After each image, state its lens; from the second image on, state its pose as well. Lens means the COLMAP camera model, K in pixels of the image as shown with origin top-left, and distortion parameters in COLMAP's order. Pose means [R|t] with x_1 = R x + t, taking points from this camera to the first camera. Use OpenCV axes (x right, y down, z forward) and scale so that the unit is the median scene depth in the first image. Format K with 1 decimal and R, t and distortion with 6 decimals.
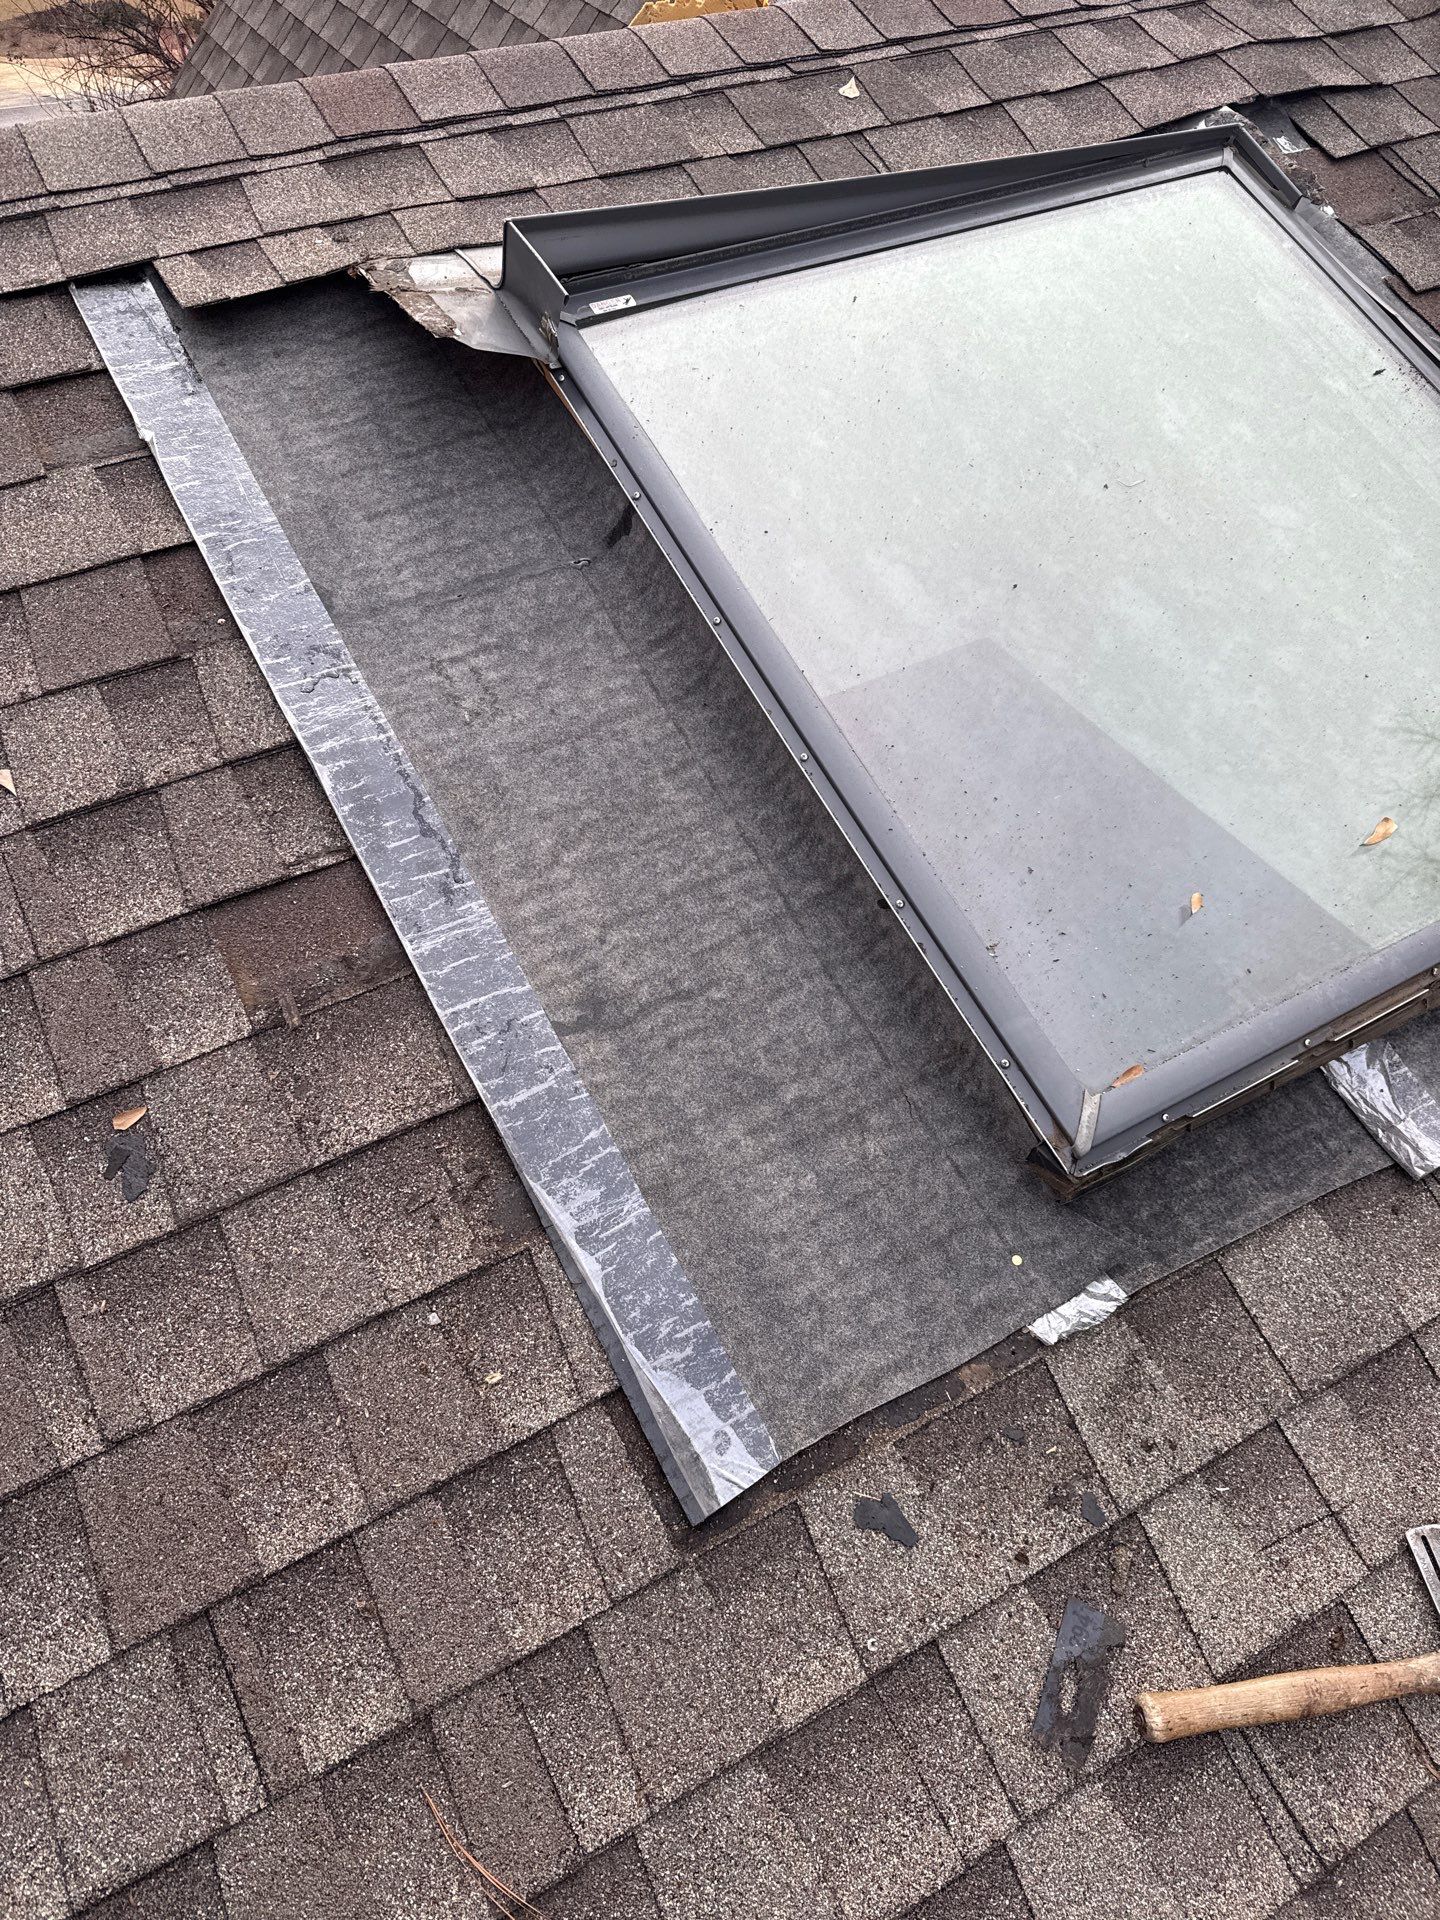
lens RADIAL K [[1397.5, 0, 706.8], [0, 1397.5, 941.6], [0, 0, 1]] dist [0.005452, -0.009005]
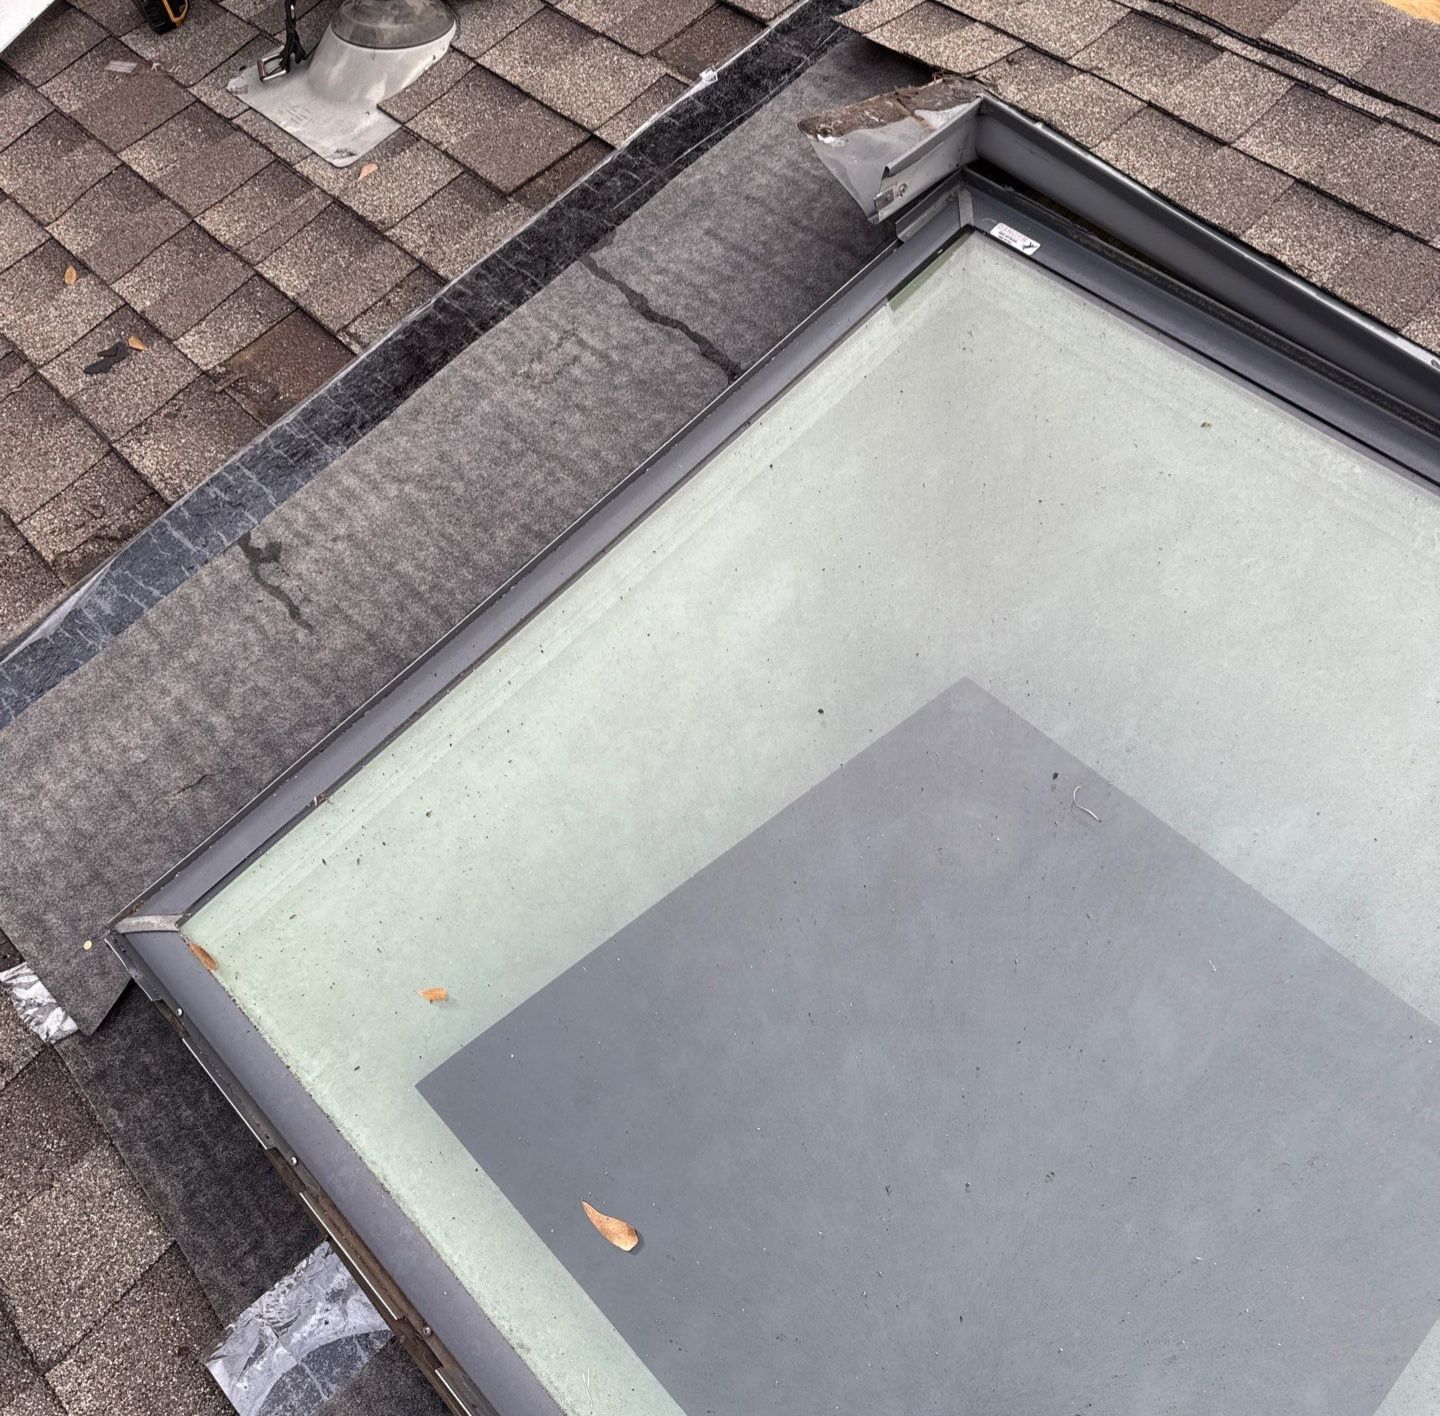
lens RADIAL K [[1366.2, 0, 713.1], [0, 1366.2, 704.3], [0, 0, 1]] dist [-0.003489, 0.000000]
pose [[0.240771, 0.748831, -0.617480, 0.708899], [-0.752236, 0.545995, 0.368823, -0.514427], [0.613327, 0.375689, 0.694757, 0.425679]]
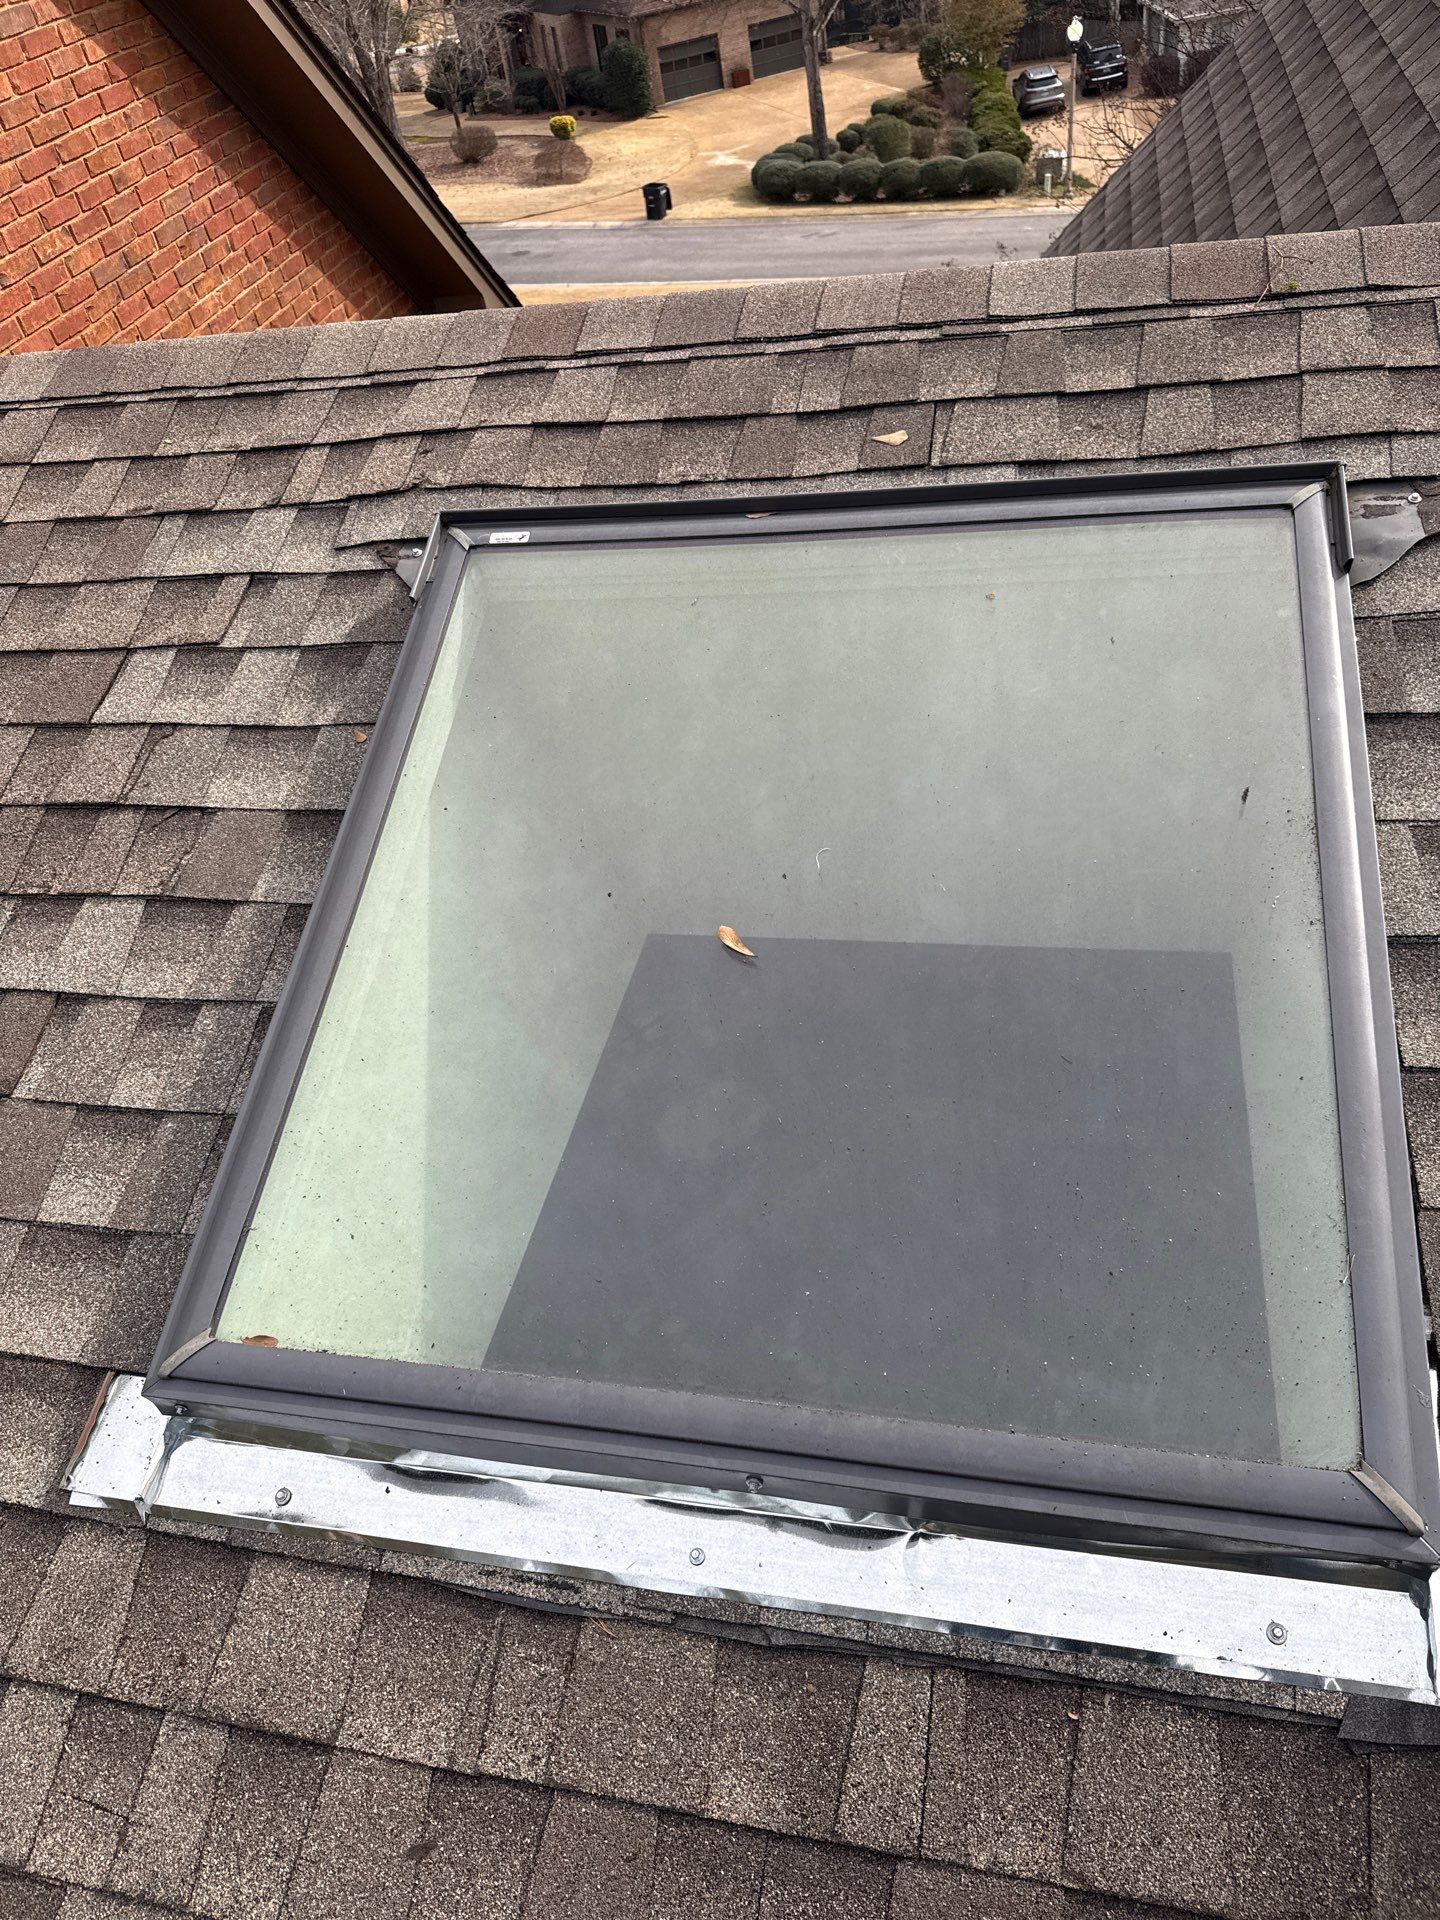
lens RADIAL K [[1362.9, 0, 695.5], [0, 1362.9, 951.6], [0, 0, 1]] dist [0.022702, -0.030571]
pose [[0.735638, 0.359820, -0.573904, 0.873637], [-0.383647, 0.919580, 0.084783, -0.327225], [0.558257, 0.157808, 0.814522, 0.261230]]
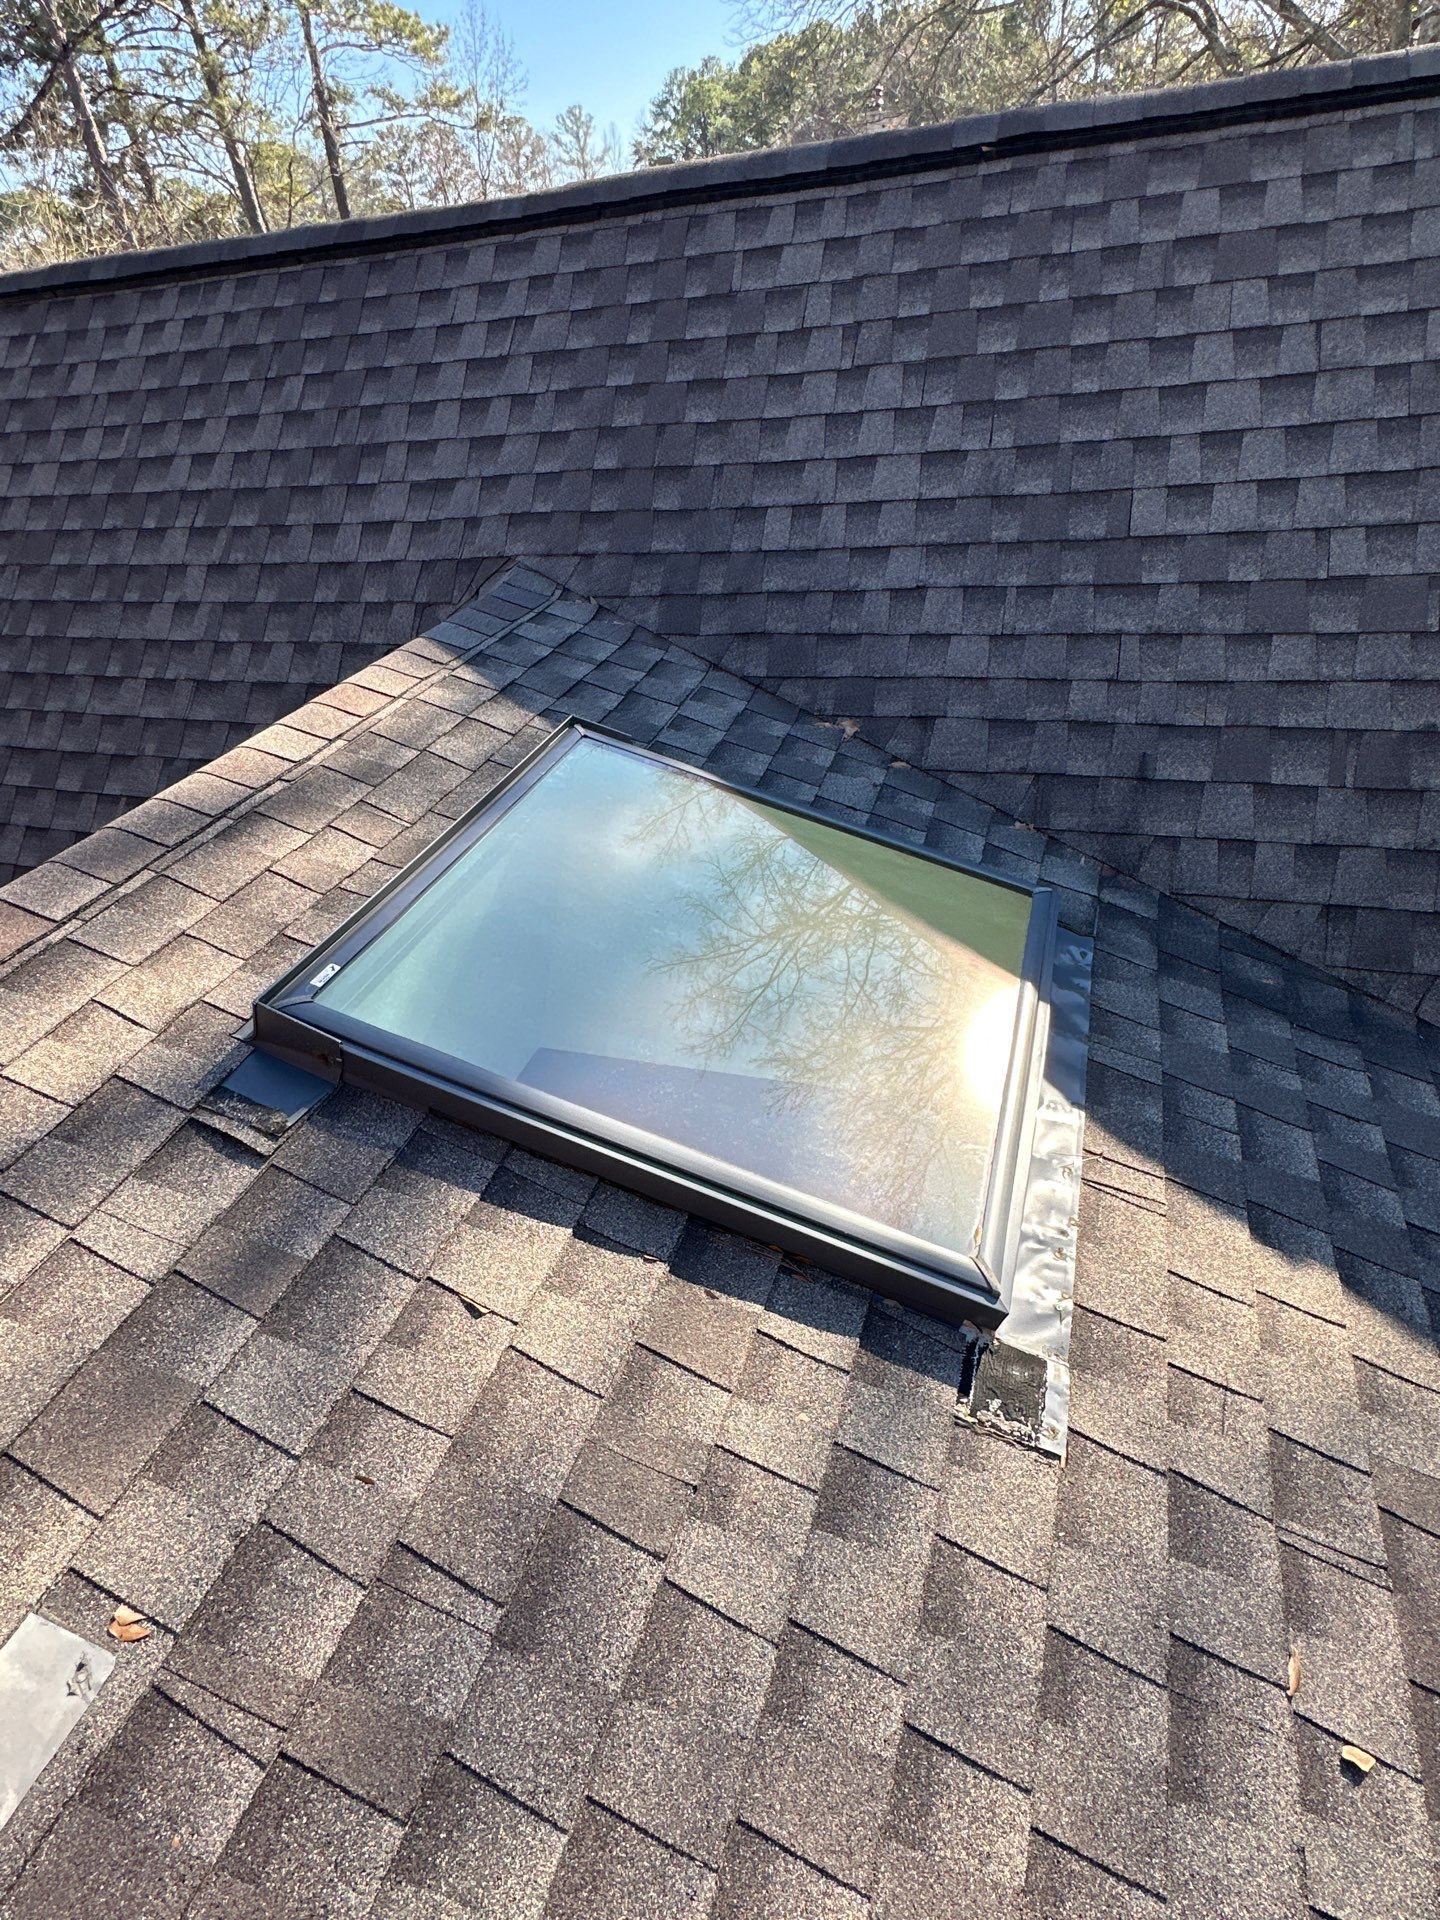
lens RADIAL K [[1055.3, 0, 724.7], [0, 1055.3, 954.0], [0, 0, 1]] dist [-0.011292, 0.003184]
pose [[0.737945, -0.435253, 0.515744, -0.324174], [0.556487, 0.824796, -0.100170, -0.174062], [-0.381784, 0.360925, 0.850866, -0.009989]]
